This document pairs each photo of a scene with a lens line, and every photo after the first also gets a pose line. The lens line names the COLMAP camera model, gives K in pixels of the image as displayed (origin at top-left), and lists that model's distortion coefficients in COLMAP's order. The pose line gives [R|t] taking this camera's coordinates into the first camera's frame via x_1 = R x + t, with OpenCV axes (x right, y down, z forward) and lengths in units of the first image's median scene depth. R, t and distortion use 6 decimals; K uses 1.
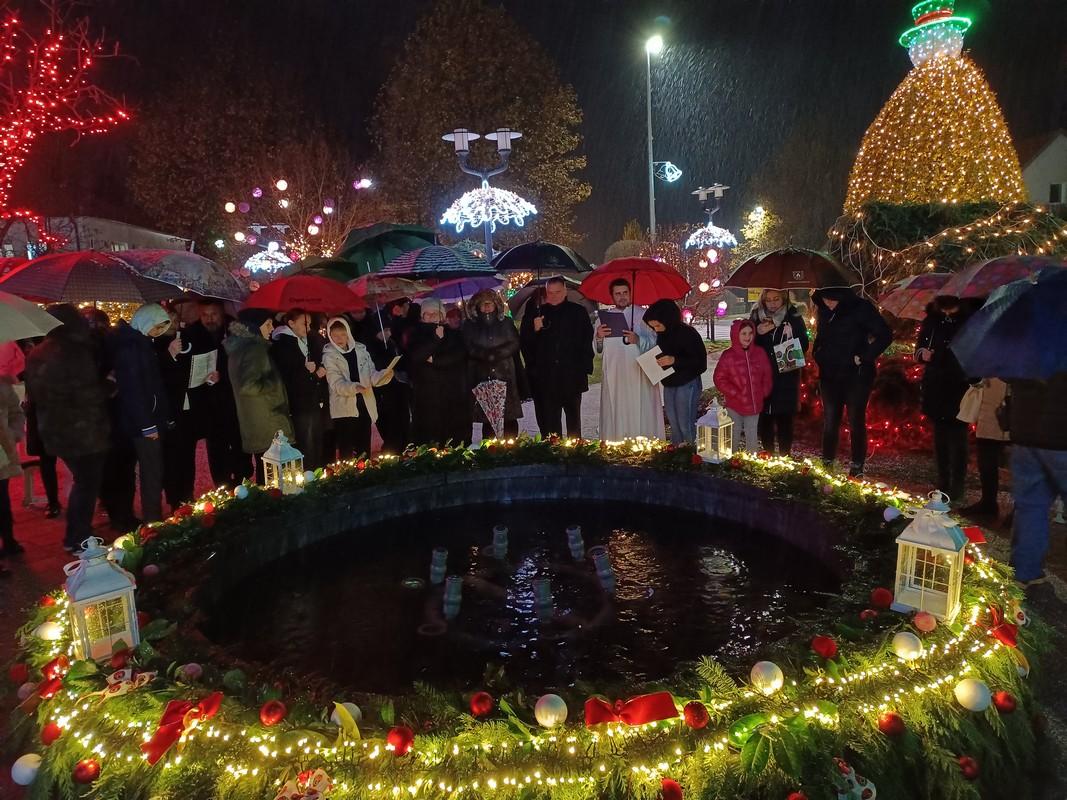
lens RADIAL K [[742.7, 0, 534.8], [0, 742.7, 397.5], [0, 0, 1]] dist [0.028269, -0.002118]
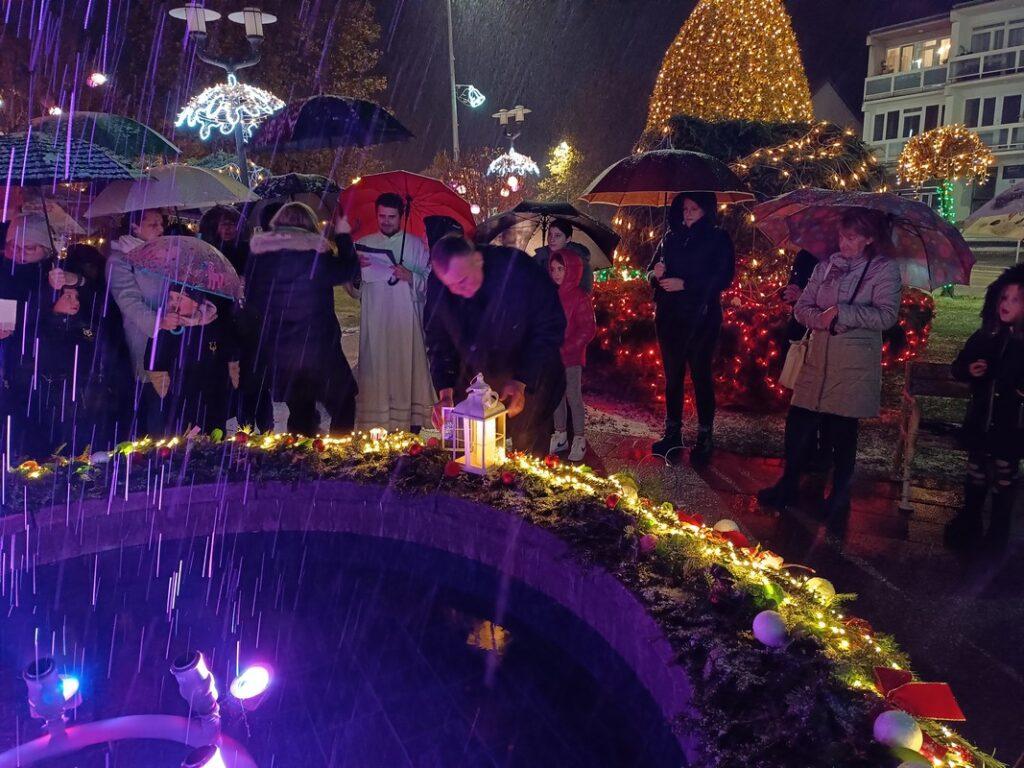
lens RADIAL K [[712.8, 0, 510.4], [0, 712.8, 385.7], [0, 0, 1]] dist [0.028269, -0.002118]
pose [[0.976674, -0.031499, 0.212405, 0.050023], [0.013898, 0.996381, 0.083859, -0.015146], [-0.214278, -0.078951, 0.973577, 0.141836]]
